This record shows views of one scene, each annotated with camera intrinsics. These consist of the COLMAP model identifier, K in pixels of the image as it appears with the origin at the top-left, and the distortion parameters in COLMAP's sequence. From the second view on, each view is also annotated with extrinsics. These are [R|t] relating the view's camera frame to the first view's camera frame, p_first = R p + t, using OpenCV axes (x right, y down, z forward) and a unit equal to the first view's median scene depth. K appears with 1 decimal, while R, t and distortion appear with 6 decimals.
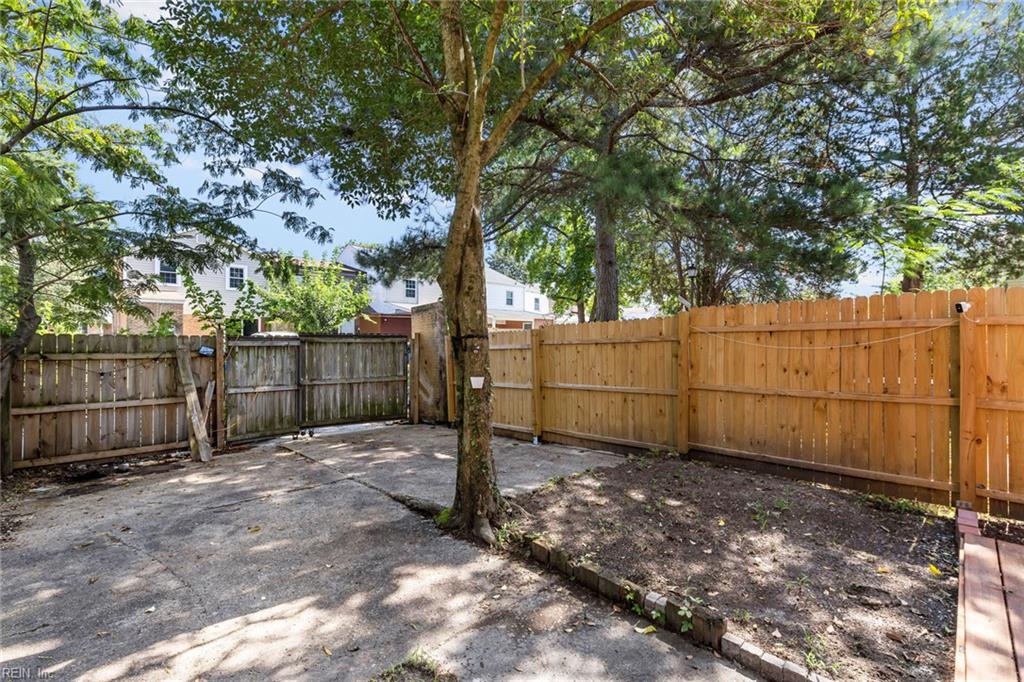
lens RADIAL K [[443.4, 0, 516.1], [0, 443.4, 341.3], [0, 0, 1]] dist [0.005860, -0.001335]
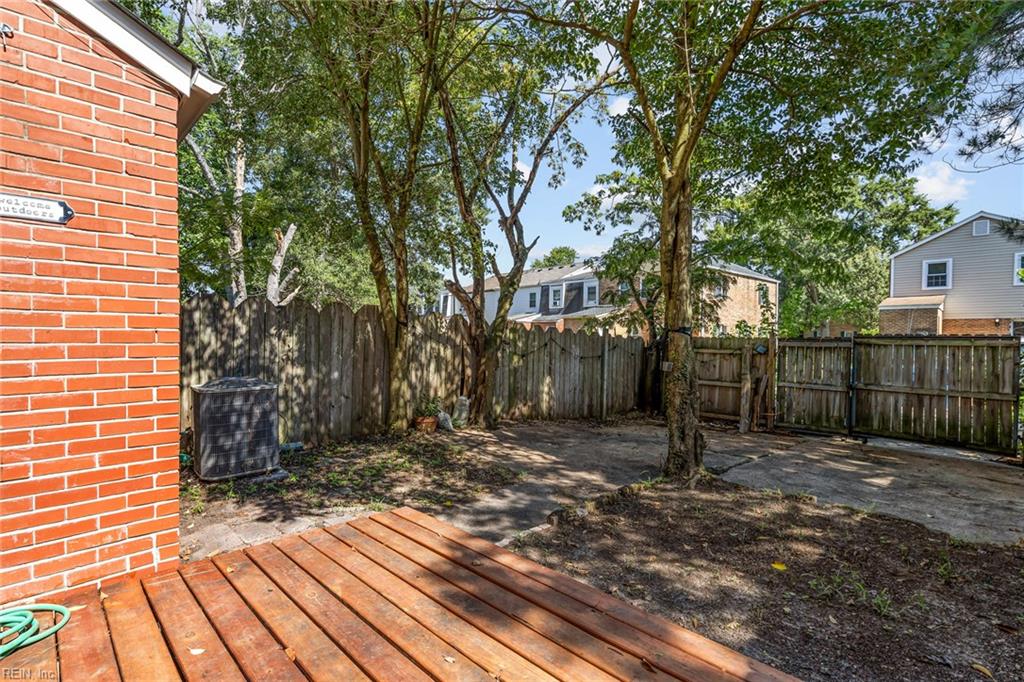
lens RADIAL K [[477.6, 0, 509.7], [0, 477.6, 342.7], [0, 0, 1]] dist [0.005357, 0.000710]
pose [[0.018901, 0.003600, -0.999815, 0.851384], [-0.018188, 0.999829, 0.003257, 0.014518], [0.999656, 0.018123, 0.018963, 0.348997]]
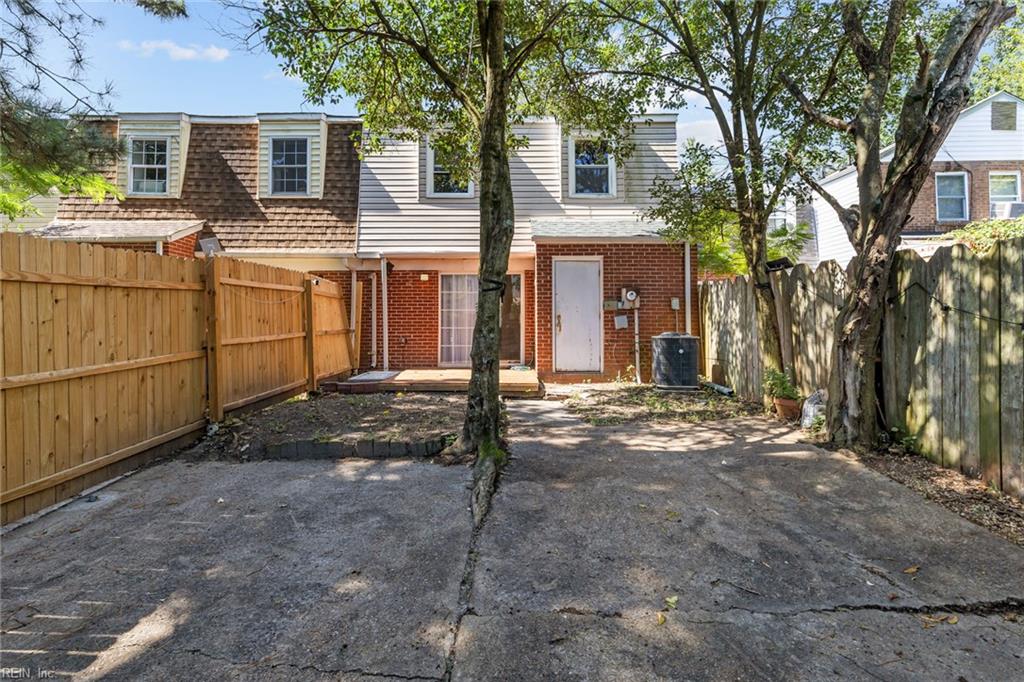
lens RADIAL K [[477.6, 0, 502.8], [0, 477.6, 319.5], [0, 0, 1]] dist [0.005357, 0.000710]
pose [[-0.700932, -0.000793, 0.713228, -0.641965], [-0.000875, 1.000000, 0.000251, 0.049633], [-0.713228, -0.000448, -0.700932, 1.183217]]
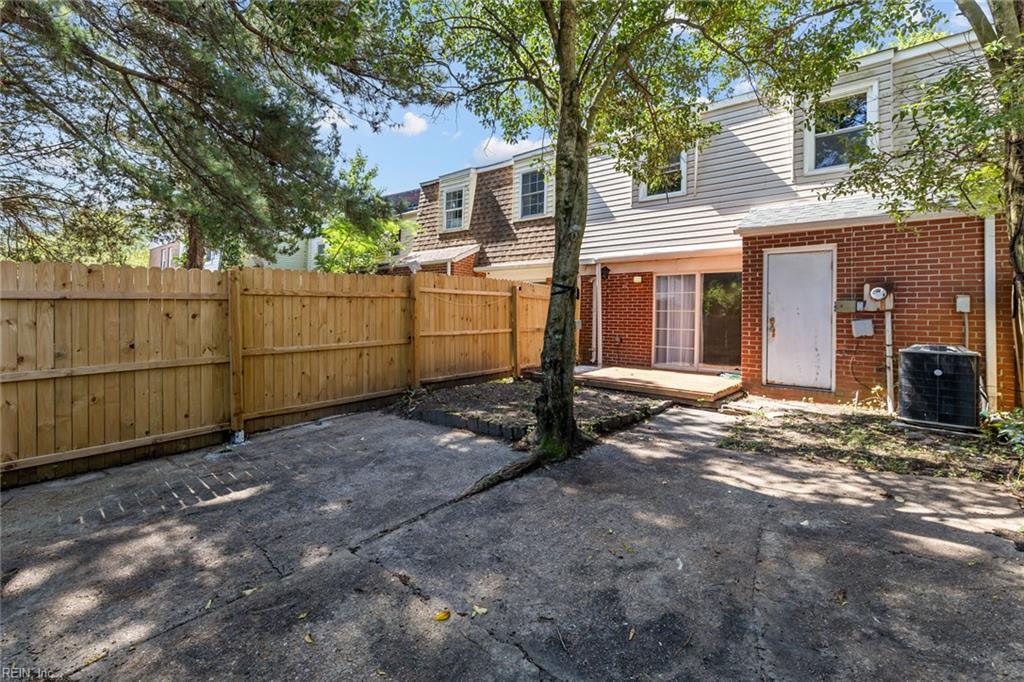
lens RADIAL K [[443.4, 0, 503.5], [0, 443.4, 316.1], [0, 0, 1]] dist [0.005860, -0.001335]
pose [[-0.088080, -0.002824, 0.996109, -0.821516], [-0.016047, 0.999870, 0.001416, 0.041049], [-0.995984, -0.015860, -0.088113, 0.818030]]
